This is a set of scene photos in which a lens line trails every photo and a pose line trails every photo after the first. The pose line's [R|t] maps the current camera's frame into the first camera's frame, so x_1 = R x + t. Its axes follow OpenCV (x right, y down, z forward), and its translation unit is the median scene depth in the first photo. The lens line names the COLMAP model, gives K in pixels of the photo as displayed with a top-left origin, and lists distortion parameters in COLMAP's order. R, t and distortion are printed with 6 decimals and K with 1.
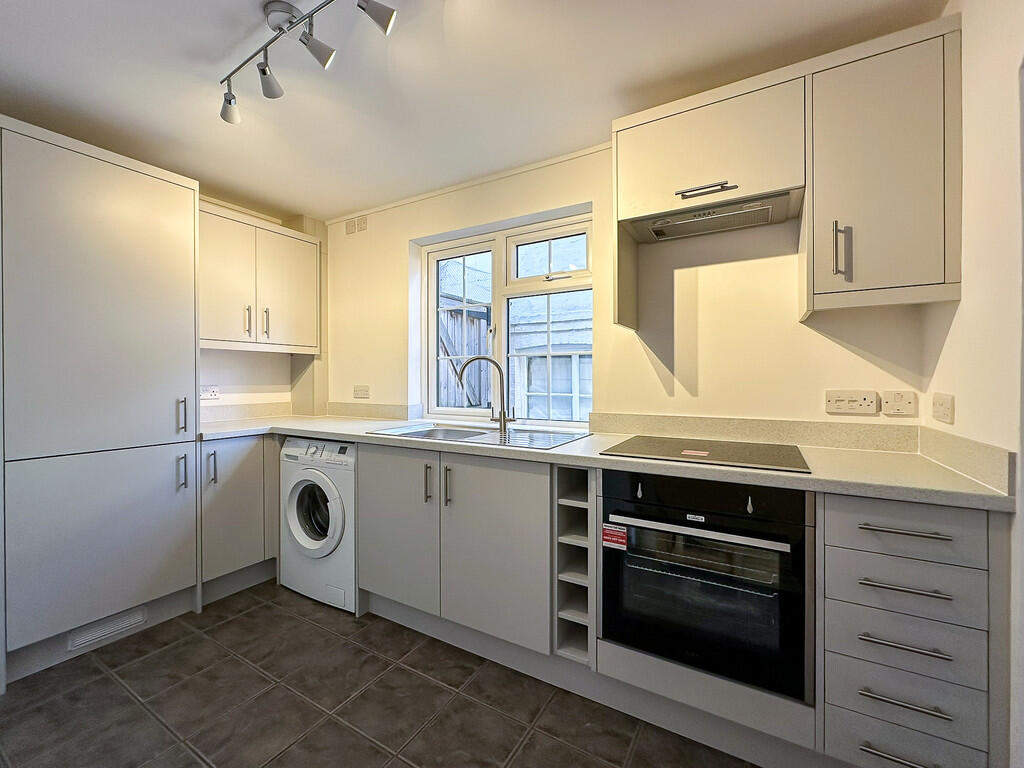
lens RADIAL K [[427.8, 0, 516.2], [0, 427.8, 379.0], [0, 0, 1]] dist [-0.000675, -0.000325]
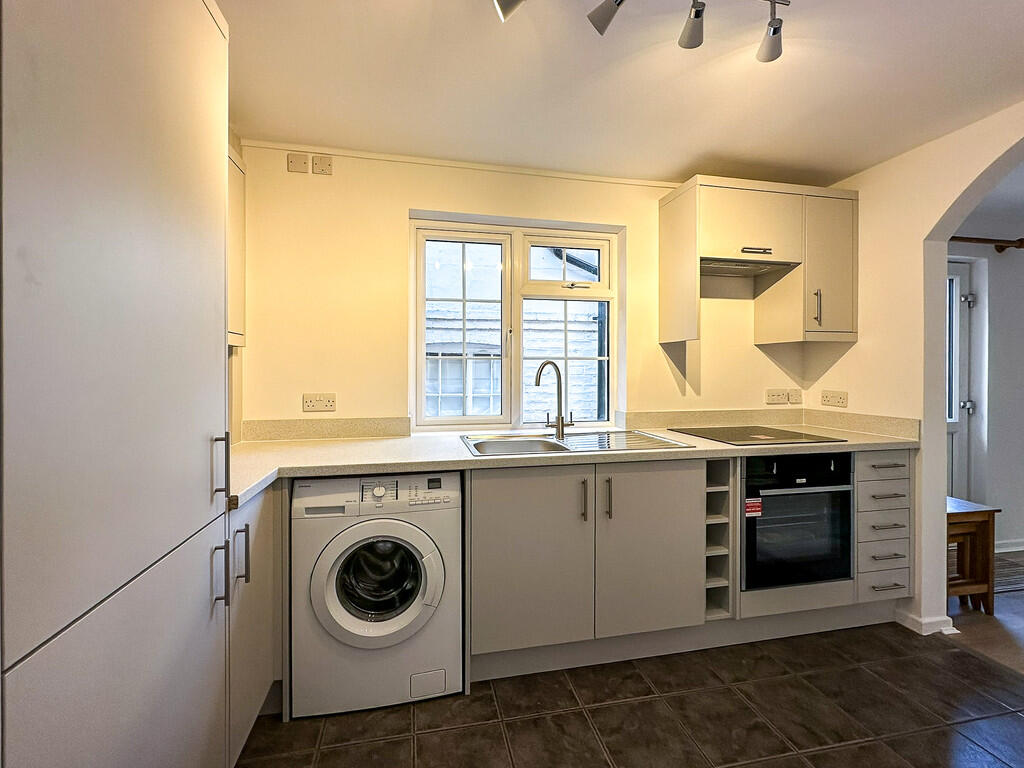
lens RADIAL K [[434.1, 0, 509.2], [0, 434.1, 368.5], [0, 0, 1]] dist [-0.001458, -0.000548]
pose [[0.743466, 0.005401, 0.668752, -0.951222], [-0.001848, 0.999980, -0.006022, -0.034787], [-0.668771, 0.003241, 0.743461, 0.407373]]
